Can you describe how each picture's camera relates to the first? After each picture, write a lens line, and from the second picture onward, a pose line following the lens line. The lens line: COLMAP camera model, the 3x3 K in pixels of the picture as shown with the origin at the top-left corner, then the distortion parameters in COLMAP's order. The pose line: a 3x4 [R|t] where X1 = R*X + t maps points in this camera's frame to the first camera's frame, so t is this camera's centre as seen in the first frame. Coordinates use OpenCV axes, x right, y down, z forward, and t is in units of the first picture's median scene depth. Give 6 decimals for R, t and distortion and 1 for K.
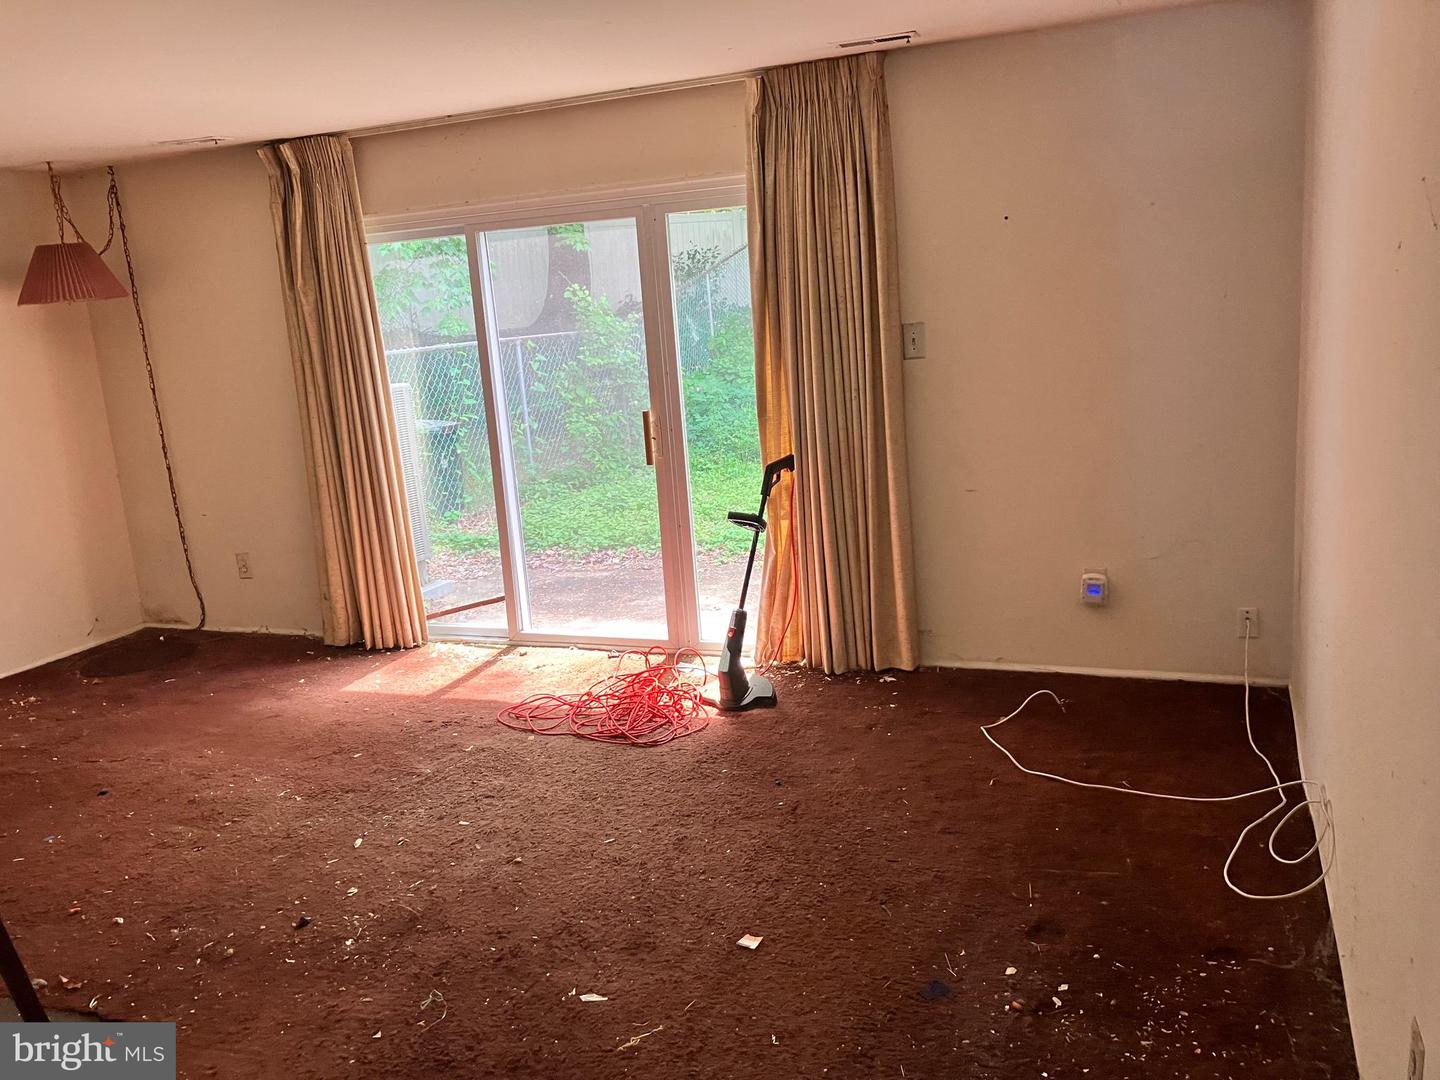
lens RADIAL K [[1177.0, 0, 714.1], [0, 1177.0, 535.4], [0, 0, 1]] dist [0.036424, -0.039203]
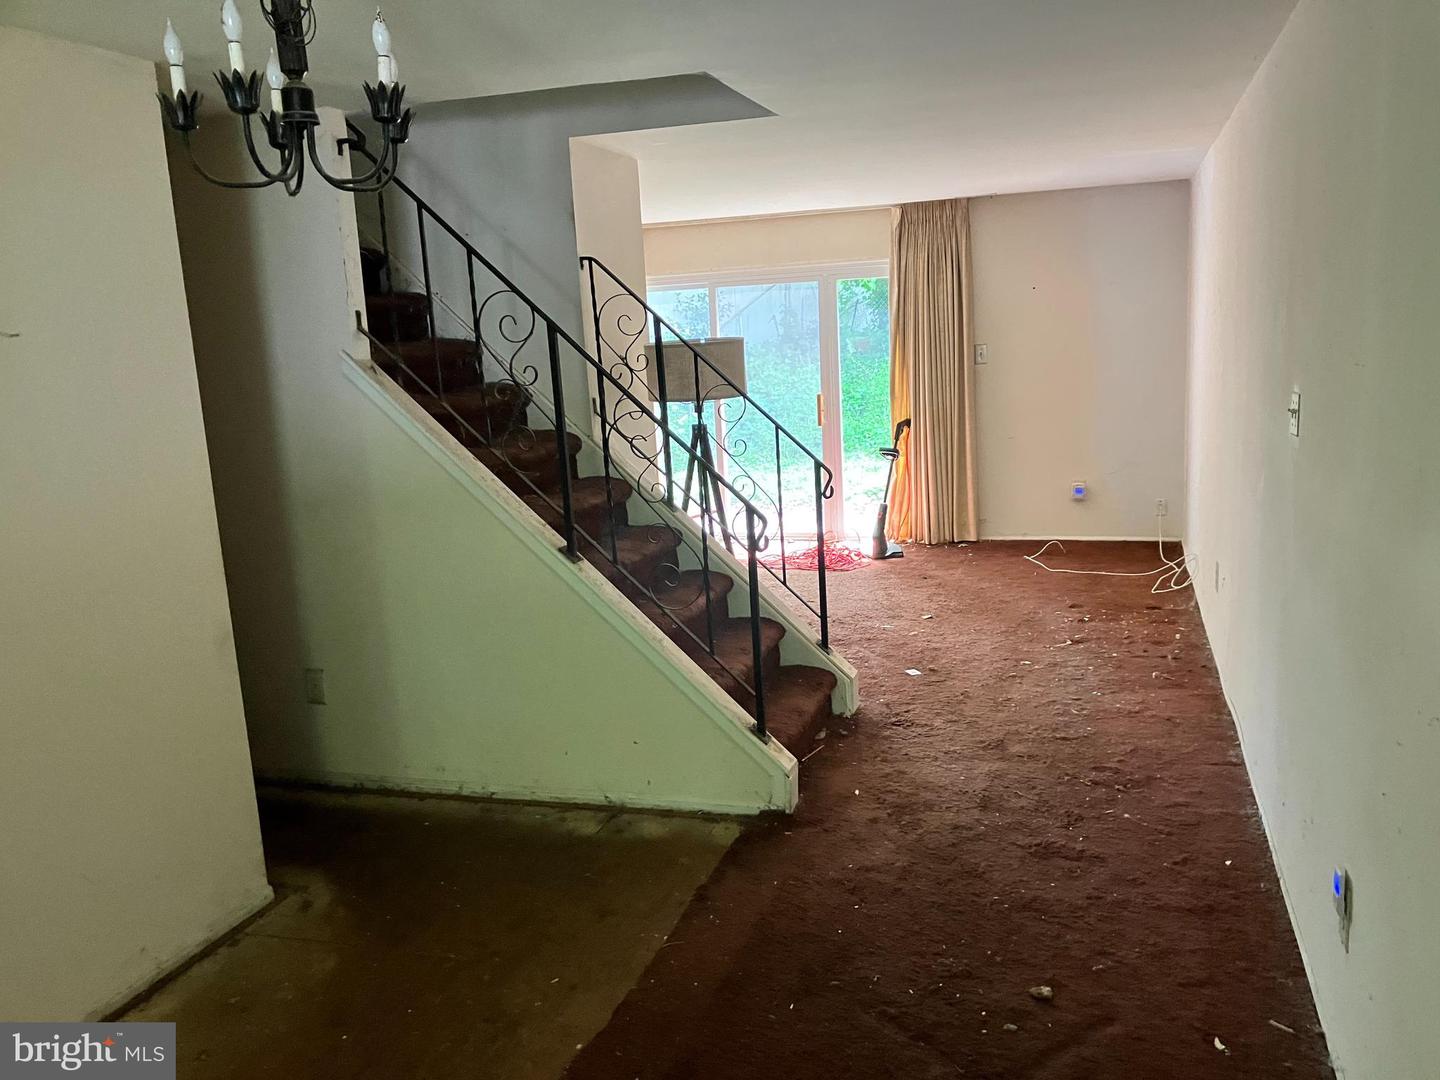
lens RADIAL K [[1177.0, 0, 725.9], [0, 1177.0, 542.8], [0, 0, 1]] dist [0.036424, -0.039203]
pose [[0.997048, 0.011370, 0.075939, -0.351136], [-0.009032, 0.999476, -0.031069, 0.181224], [-0.076252, 0.030292, 0.996628, -0.755217]]
